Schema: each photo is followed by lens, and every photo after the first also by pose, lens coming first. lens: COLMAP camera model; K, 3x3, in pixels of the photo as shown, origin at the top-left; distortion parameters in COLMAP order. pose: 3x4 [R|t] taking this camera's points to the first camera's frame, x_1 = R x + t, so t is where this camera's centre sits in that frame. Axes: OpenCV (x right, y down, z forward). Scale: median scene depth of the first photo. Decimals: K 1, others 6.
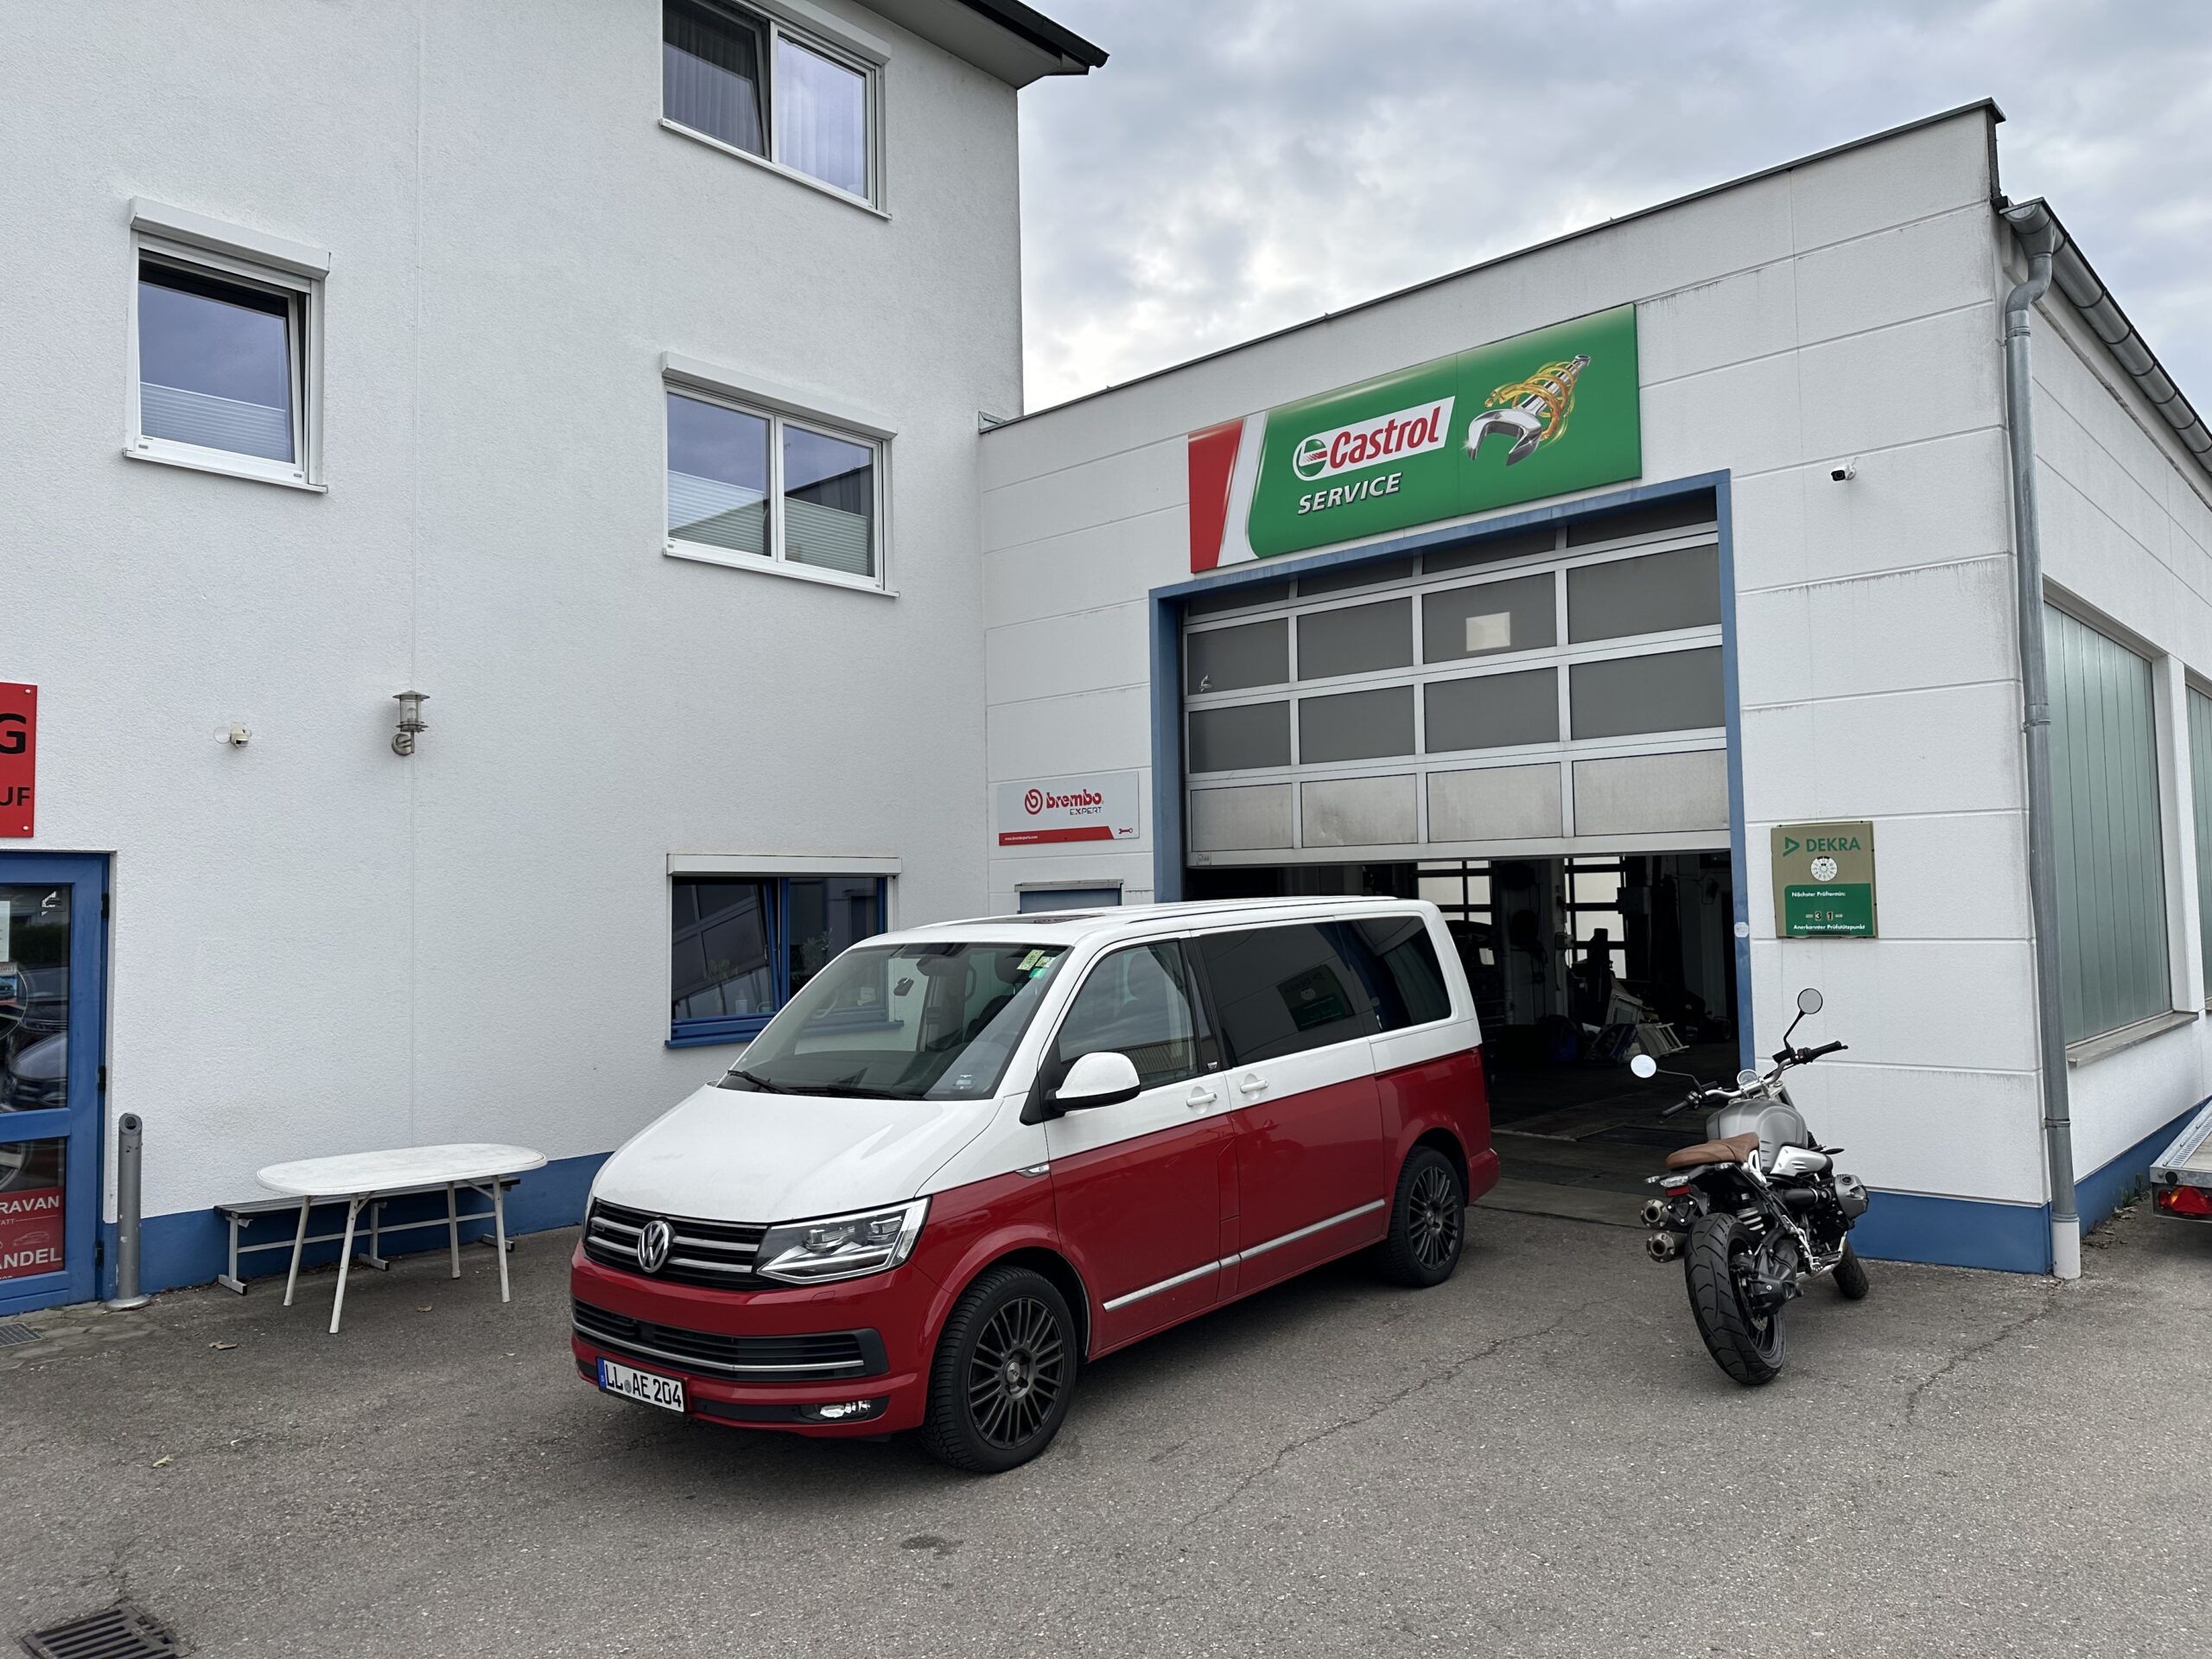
lens RADIAL K [[1532.2, 0, 1104.3], [0, 1532.2, 821.3], [0, 0, 1]] dist [0.111769, -0.166608]
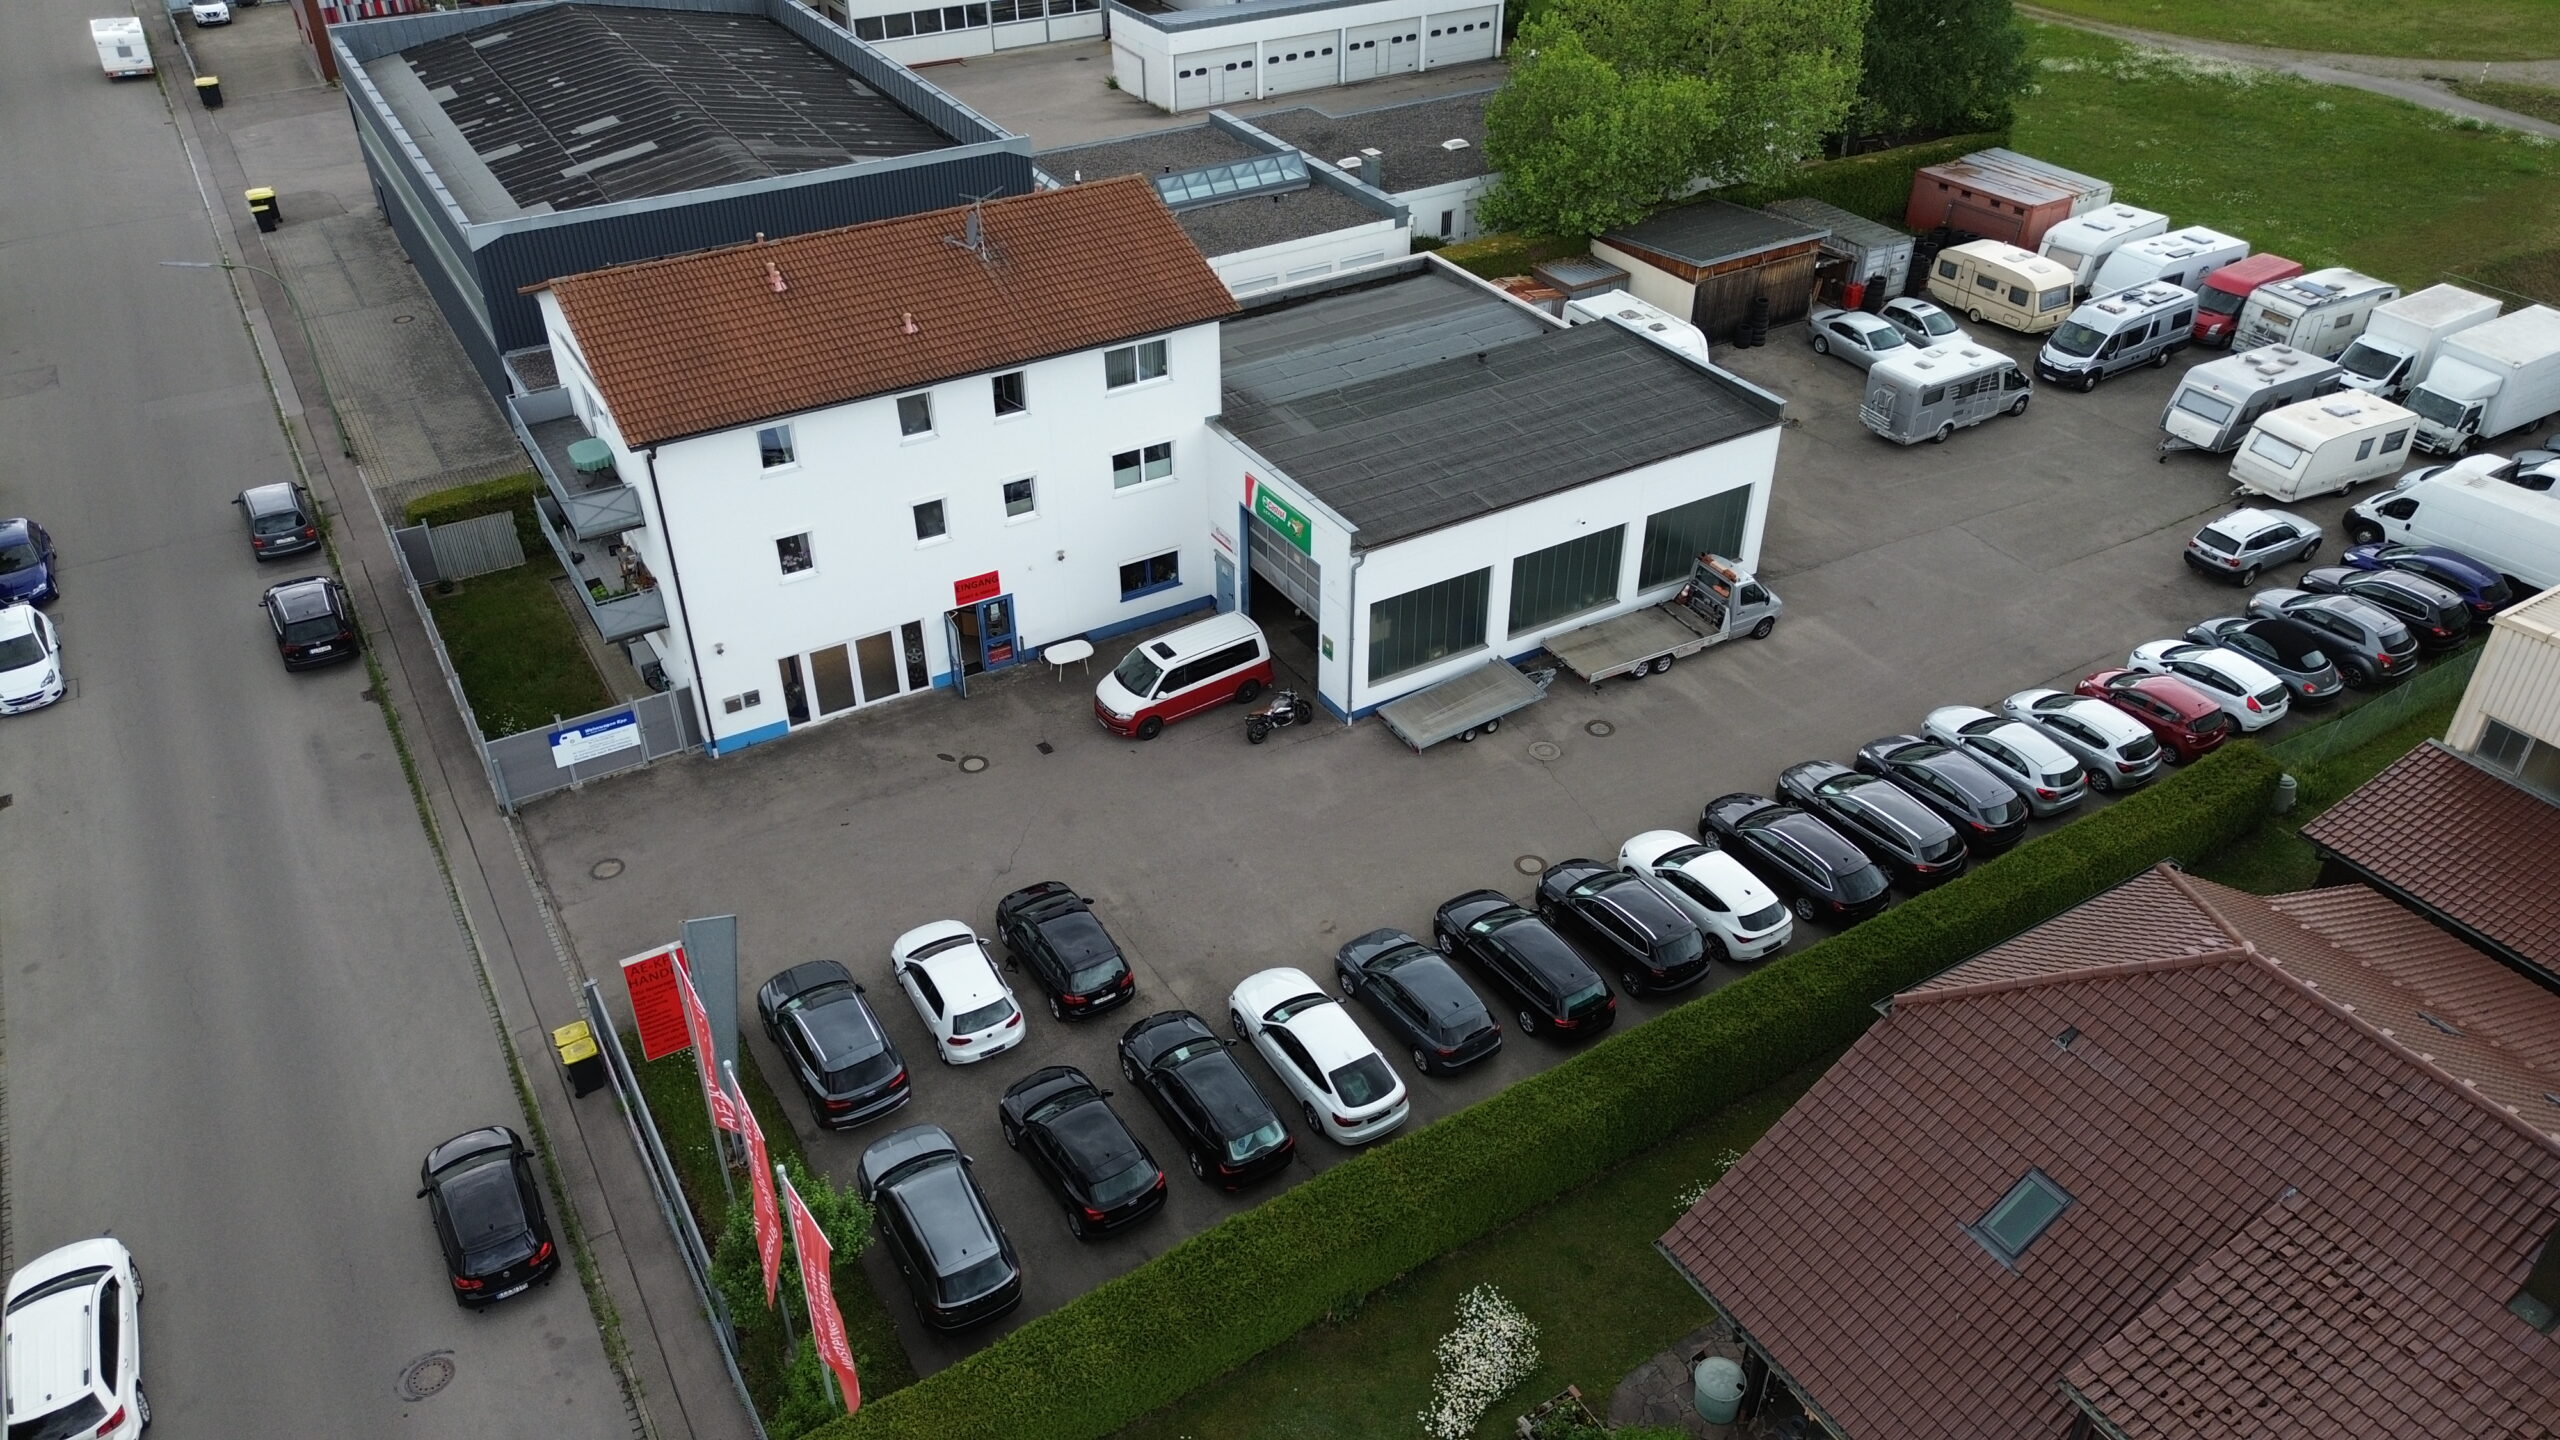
lens RADIAL K [[1793.9, 0, 1286.9], [0, 1793.9, 713.6], [0, 0, 1]] dist [0.087936, -0.092612]
pose [[0.958414, 0.172957, -0.226999, 1.542273], [0.001182, 0.793011, 0.609207, -3.031579], [0.285379, -0.584140, 0.759828, -3.250497]]
